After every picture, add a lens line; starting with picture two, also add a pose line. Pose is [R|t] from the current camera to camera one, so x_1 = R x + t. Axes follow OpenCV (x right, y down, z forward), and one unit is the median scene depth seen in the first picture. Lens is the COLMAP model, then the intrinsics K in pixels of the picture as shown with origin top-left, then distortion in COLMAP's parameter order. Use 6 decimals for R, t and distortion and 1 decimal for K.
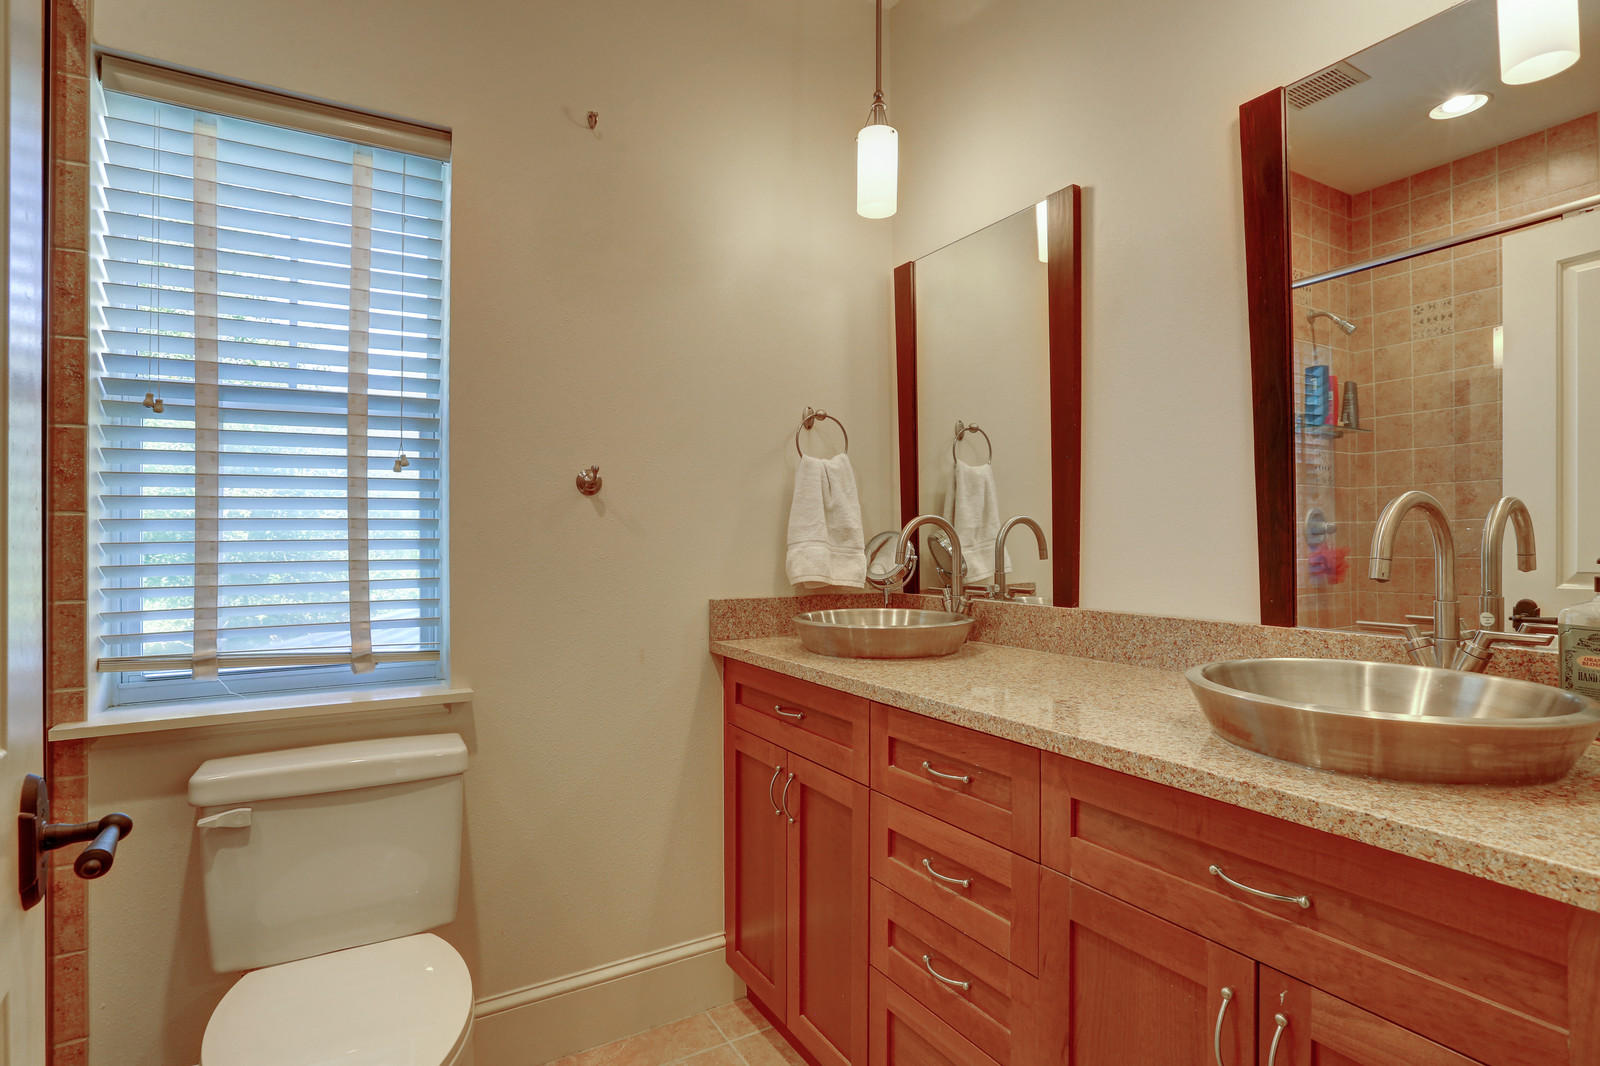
lens RADIAL K [[827.8, 0, 797.3], [0, 827.8, 531.1], [0, 0, 1]] dist [-0.000051, 0.000071]
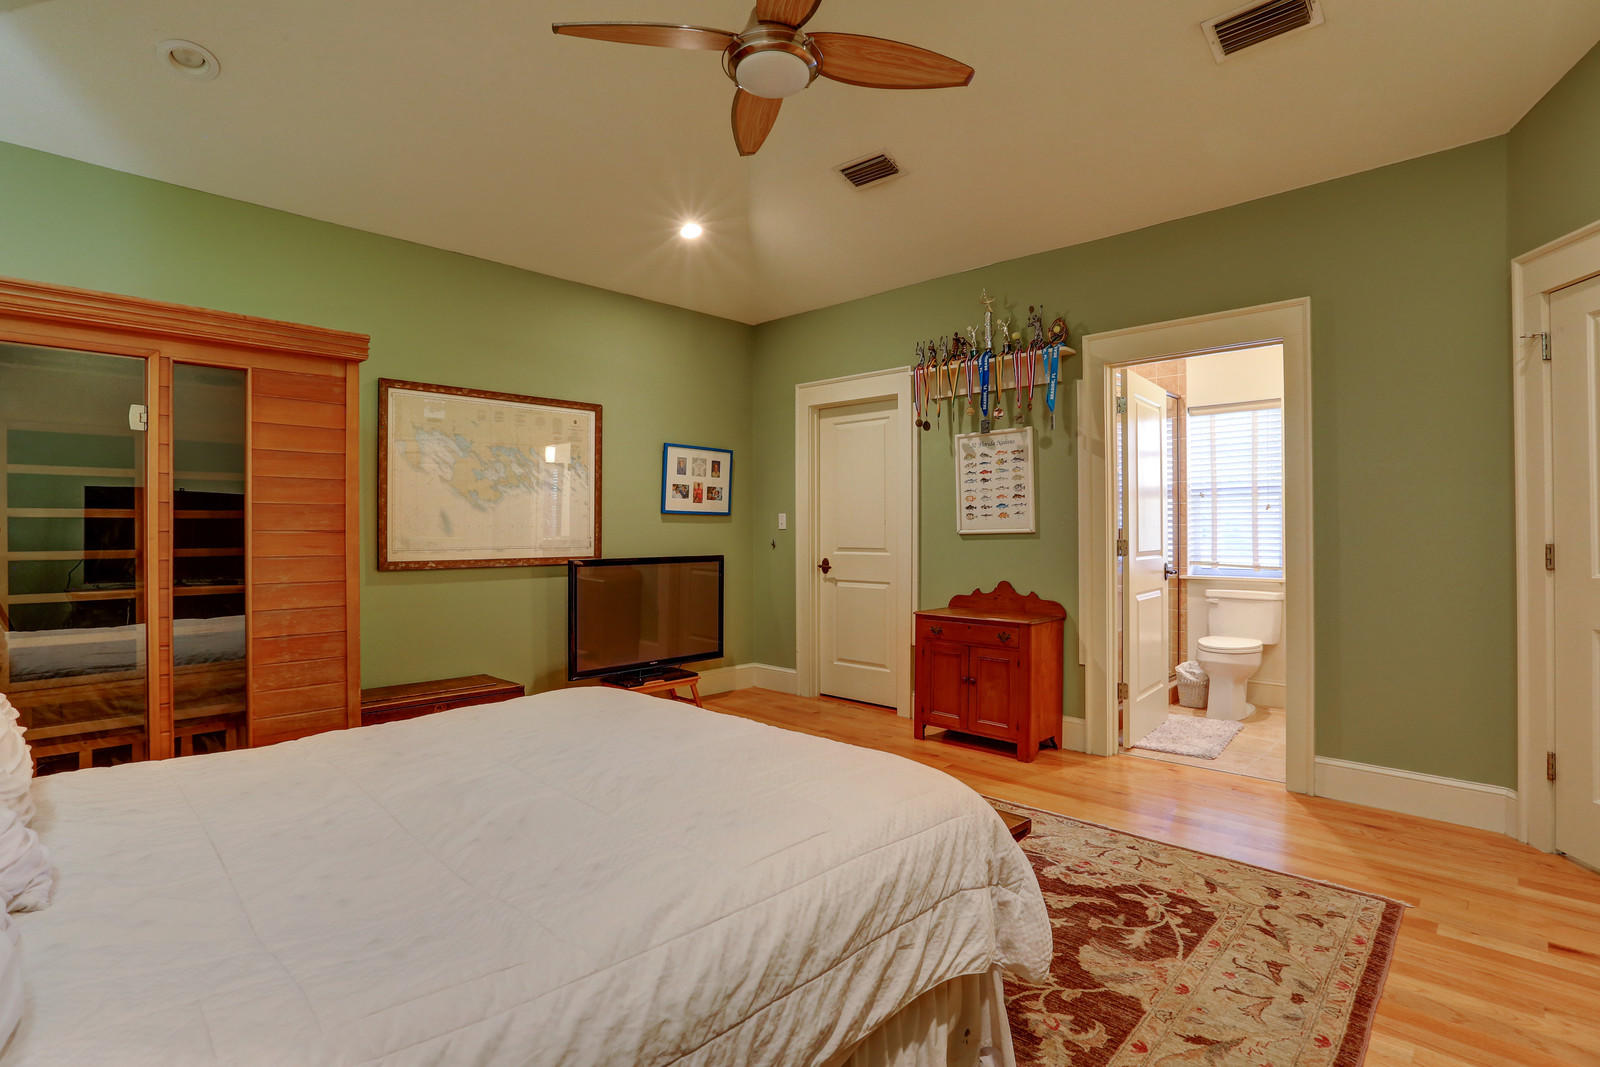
lens RADIAL K [[756.7, 0, 800.9], [0, 756.7, 524.5], [0, 0, 1]] dist [-0.039575, 0.013221]
pose [[0.271316, -0.004976, -0.962477, 1.977186], [0.008064, 0.999963, -0.002897, -0.021531], [0.962457, -0.006975, 0.271346, -1.658632]]
